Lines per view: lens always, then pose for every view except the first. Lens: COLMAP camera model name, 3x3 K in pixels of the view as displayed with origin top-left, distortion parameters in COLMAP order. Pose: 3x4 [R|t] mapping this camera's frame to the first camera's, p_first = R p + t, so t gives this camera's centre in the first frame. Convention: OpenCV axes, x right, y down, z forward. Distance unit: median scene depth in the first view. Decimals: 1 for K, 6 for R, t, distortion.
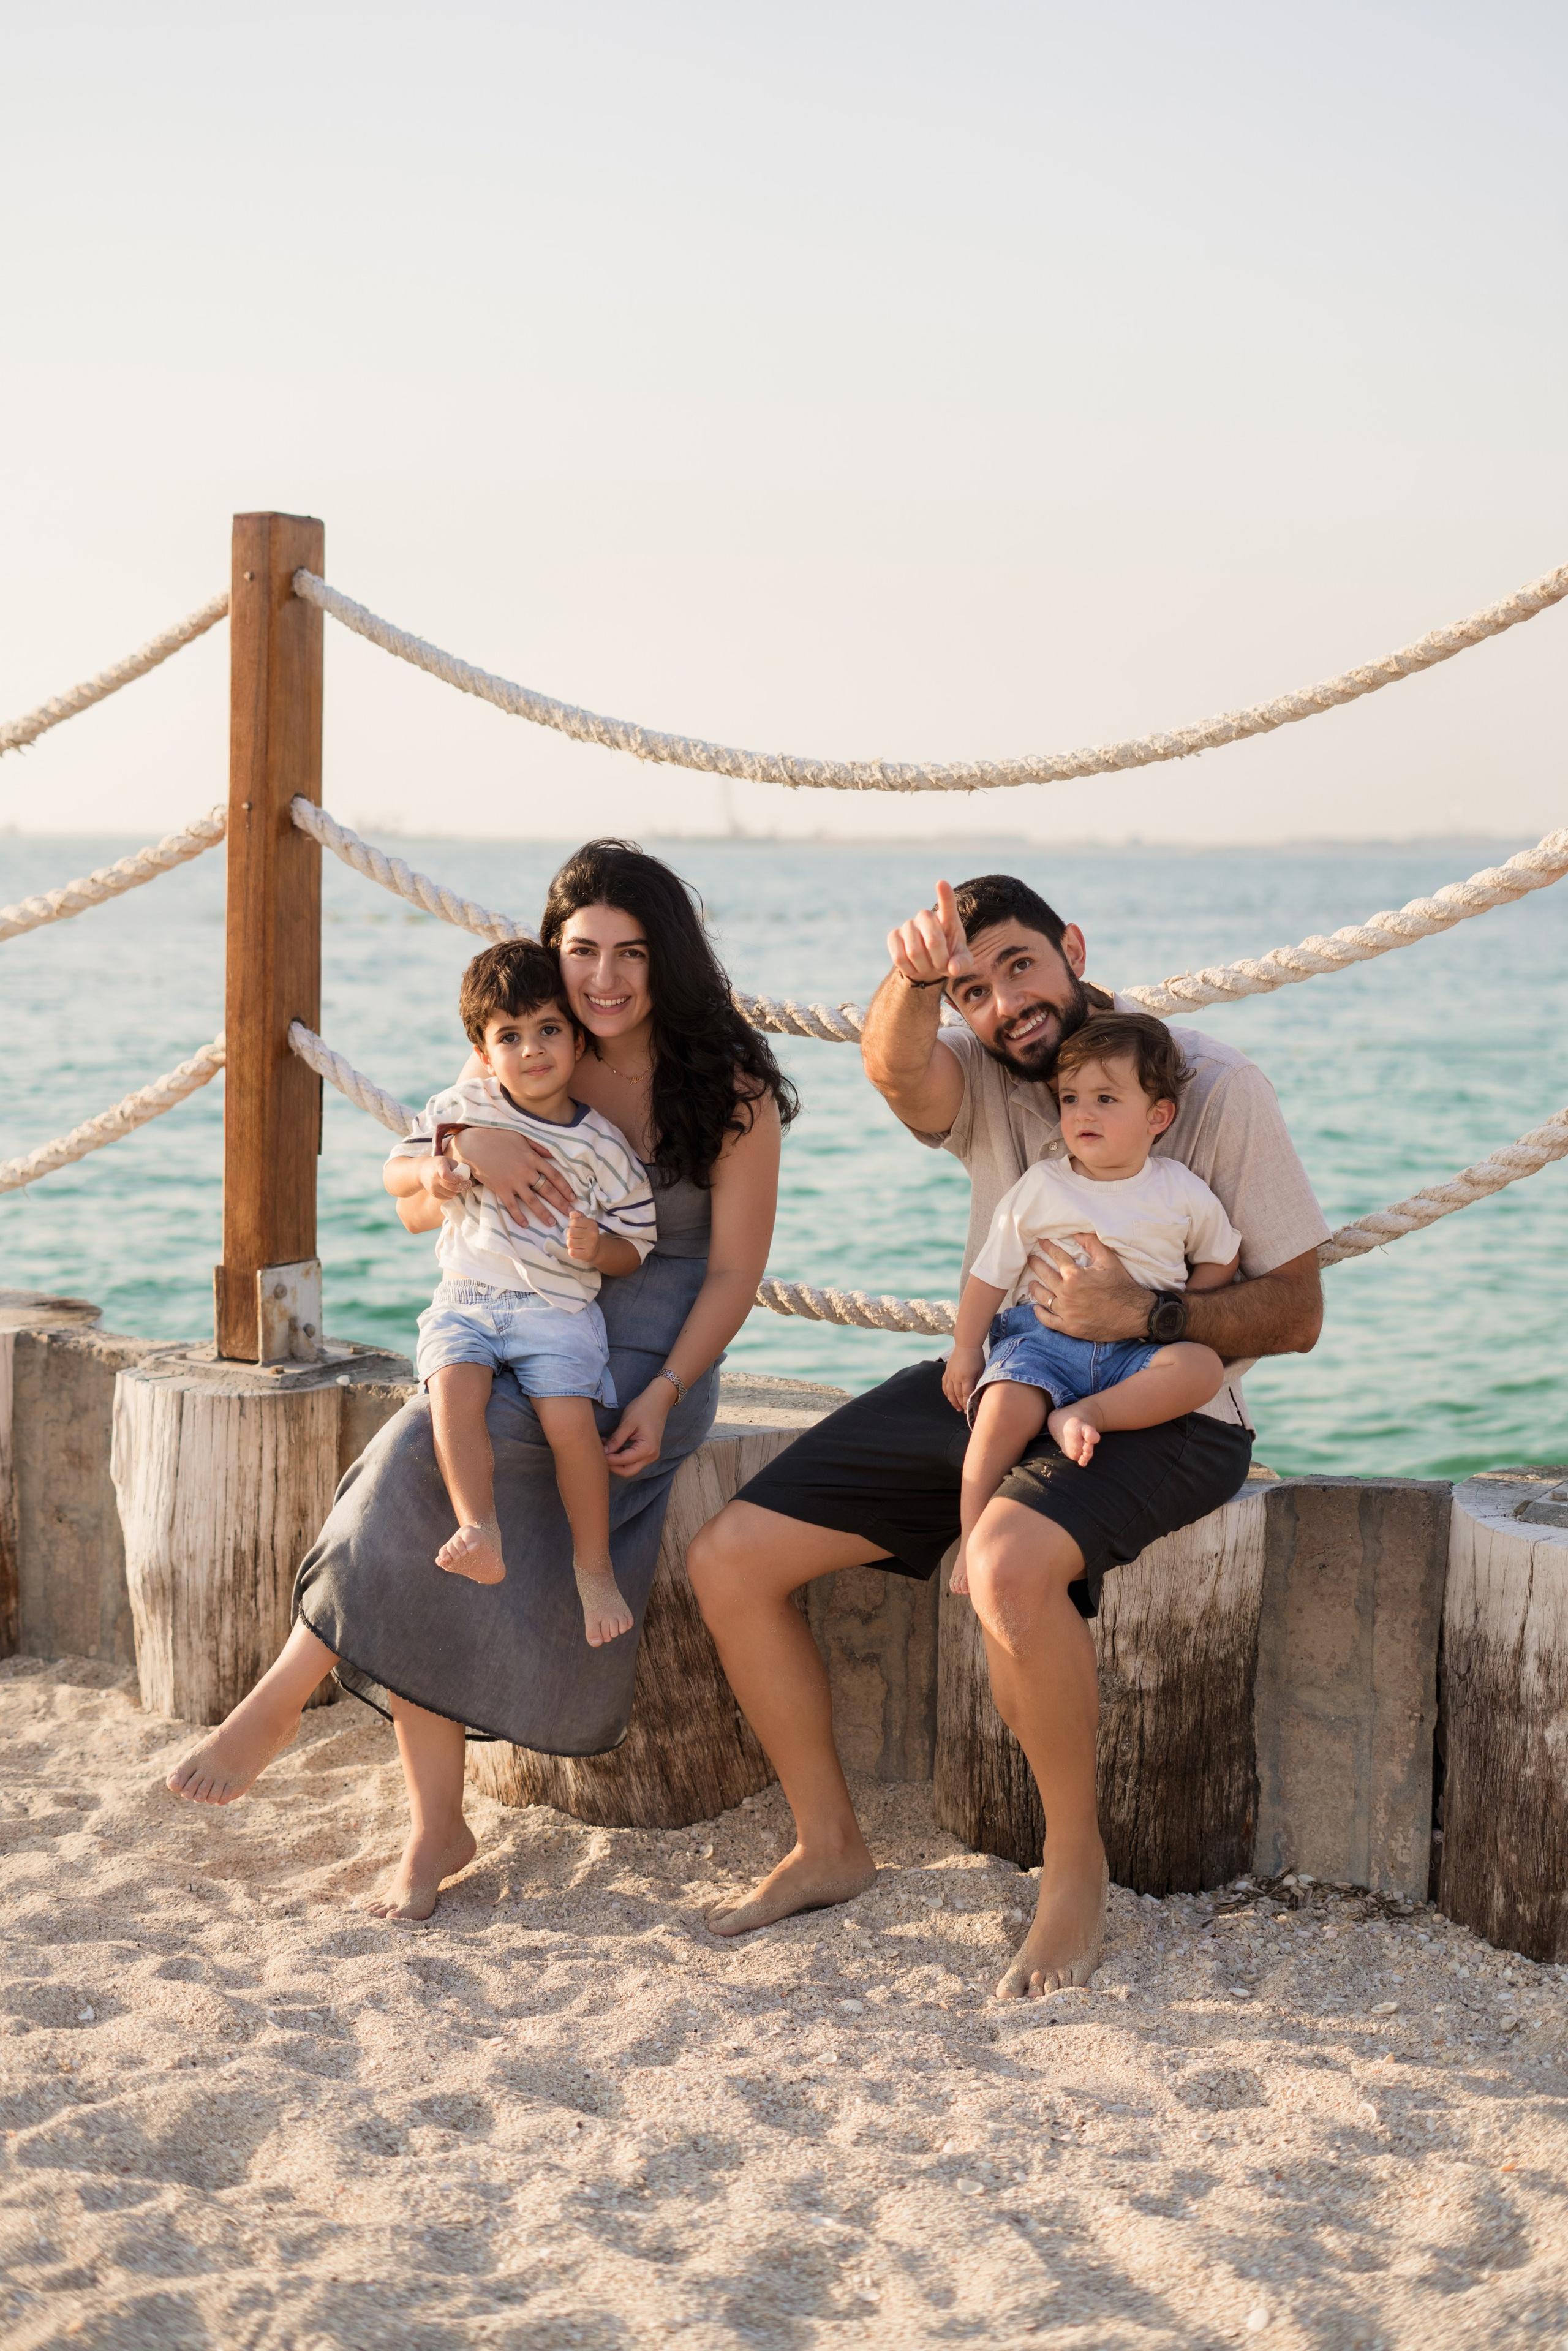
lens RADIAL K [[3449.7, 0, 784.7], [0, 3449.7, 1189.7], [0, 0, 1]] dist [-0.067171, 0.000000]
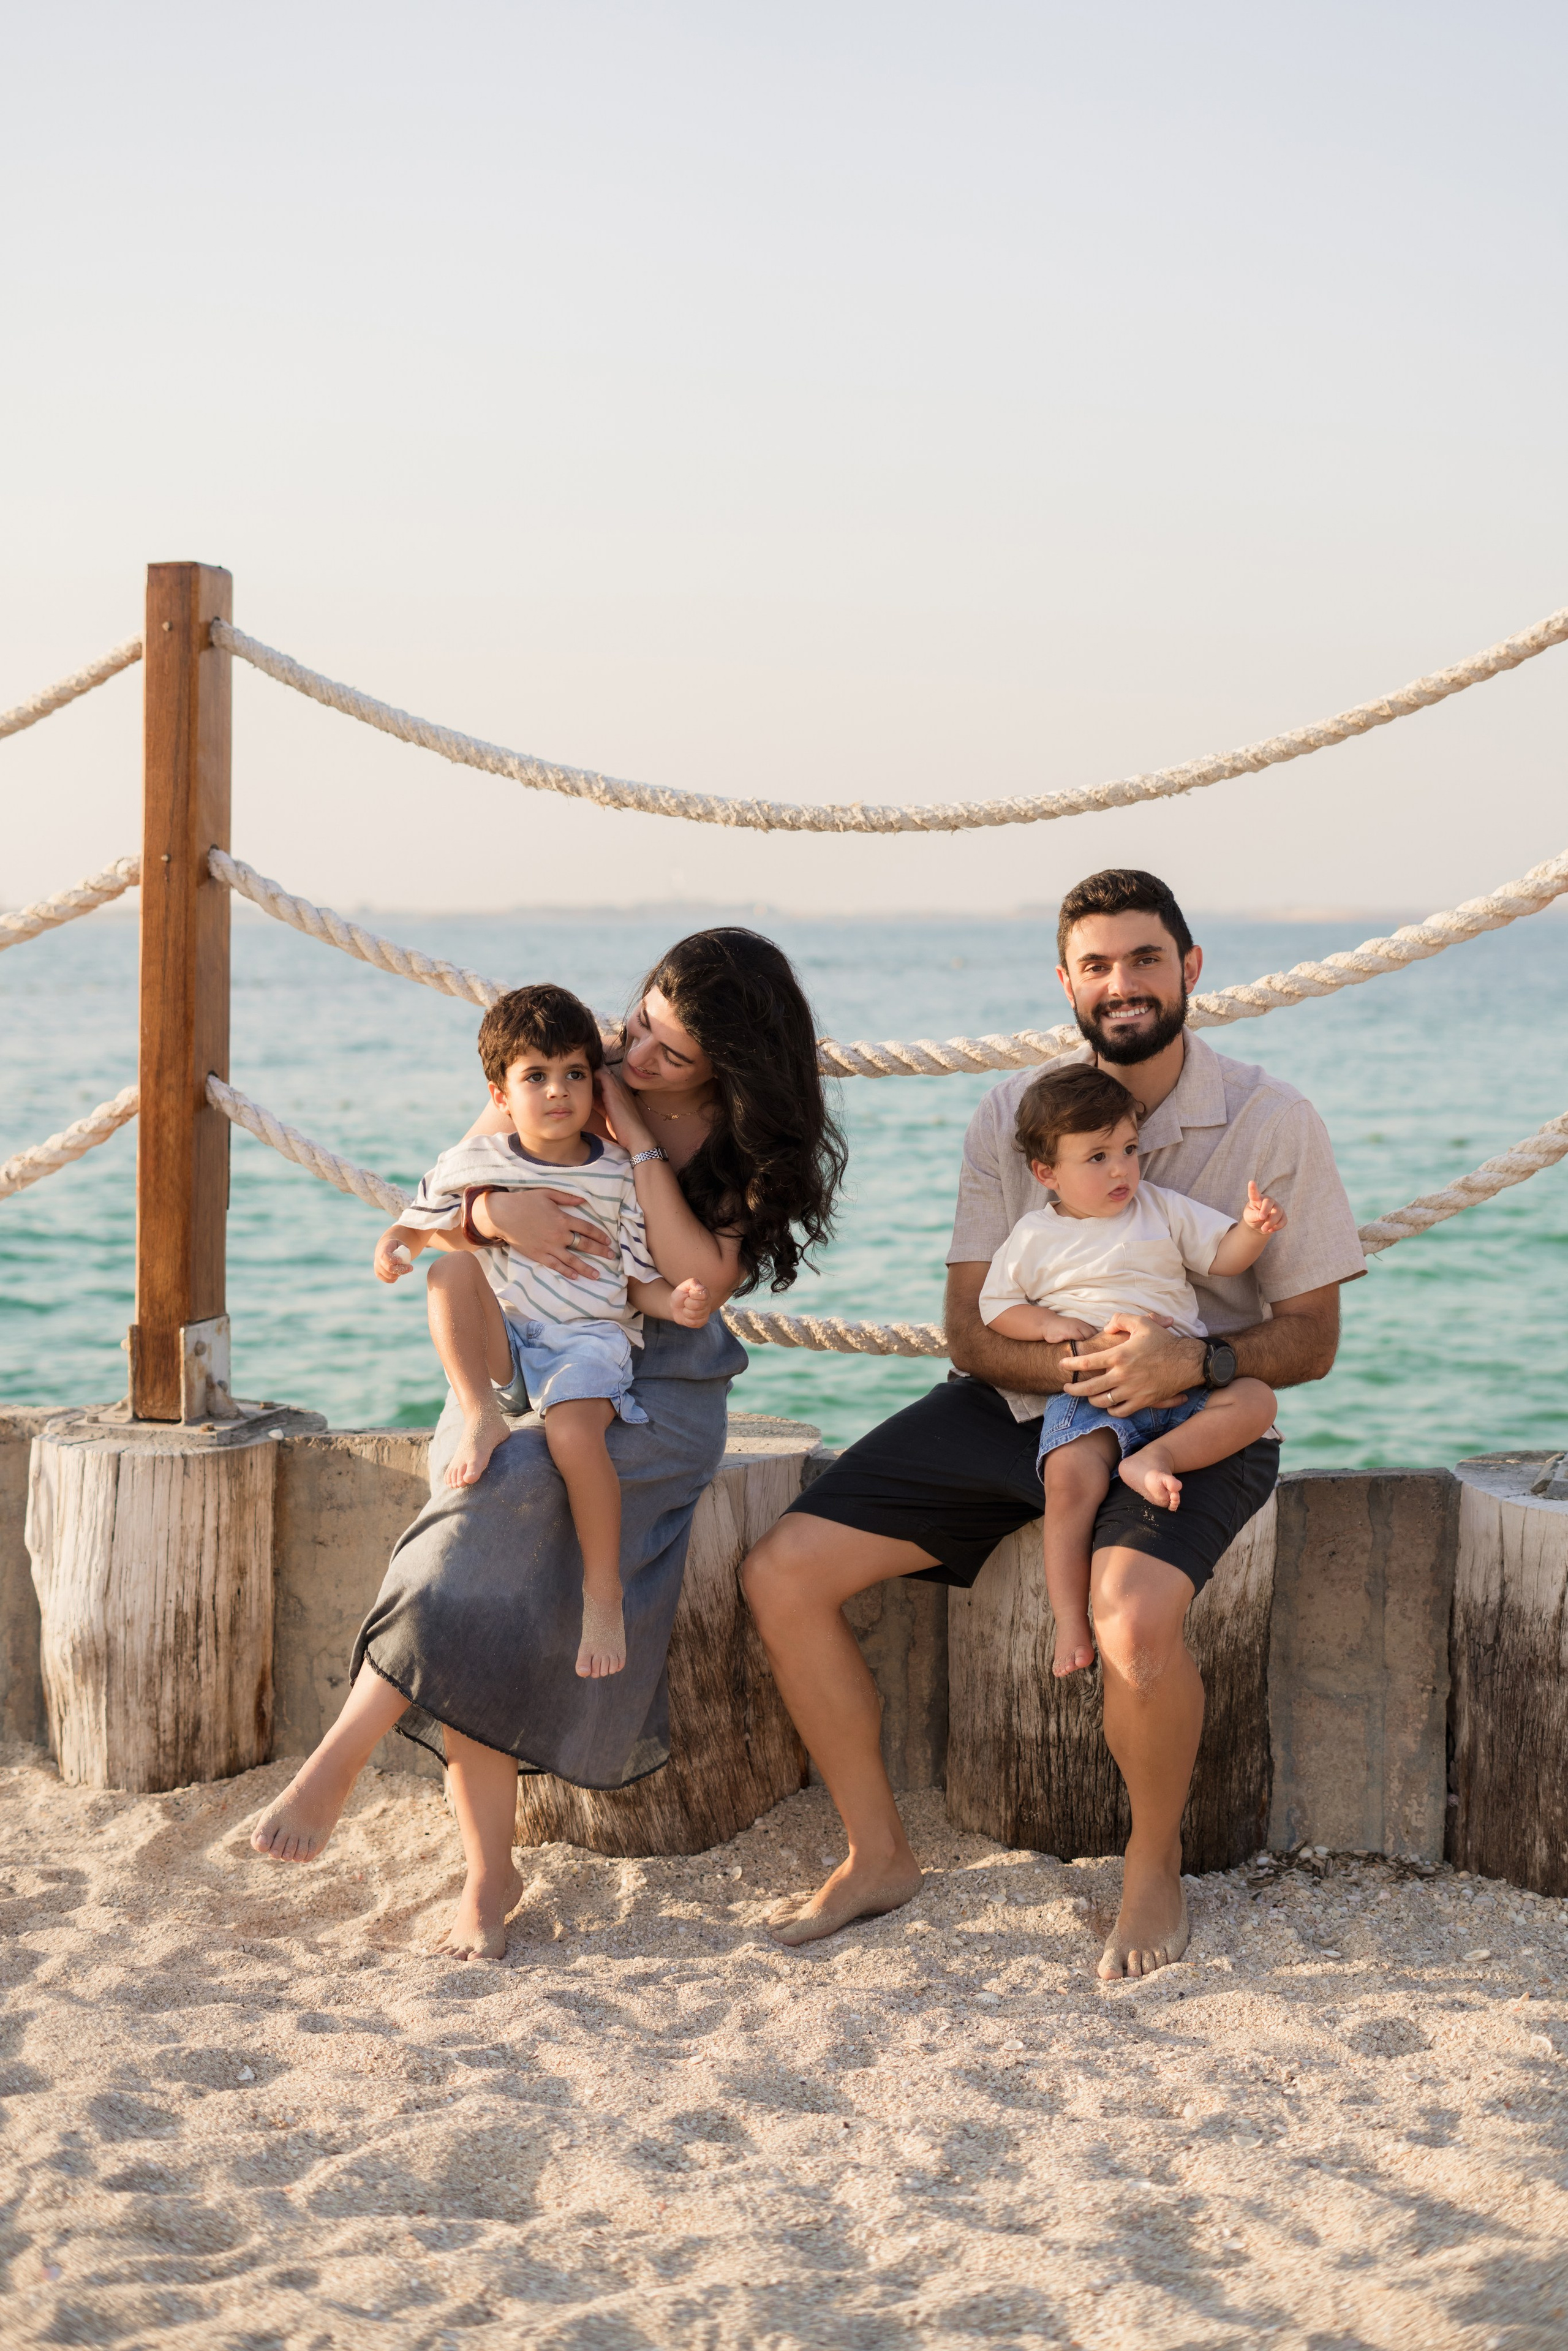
lens RADIAL K [[3449.7, 0, 782.1], [0, 3449.7, 1159.5], [0, 0, 1]] dist [-0.067171, 0.000000]
pose [[0.972485, -0.030581, 0.230950, -0.250707], [0.037776, 0.998927, -0.026793, 0.009782], [-0.229883, 0.034780, 0.972597, -0.000135]]
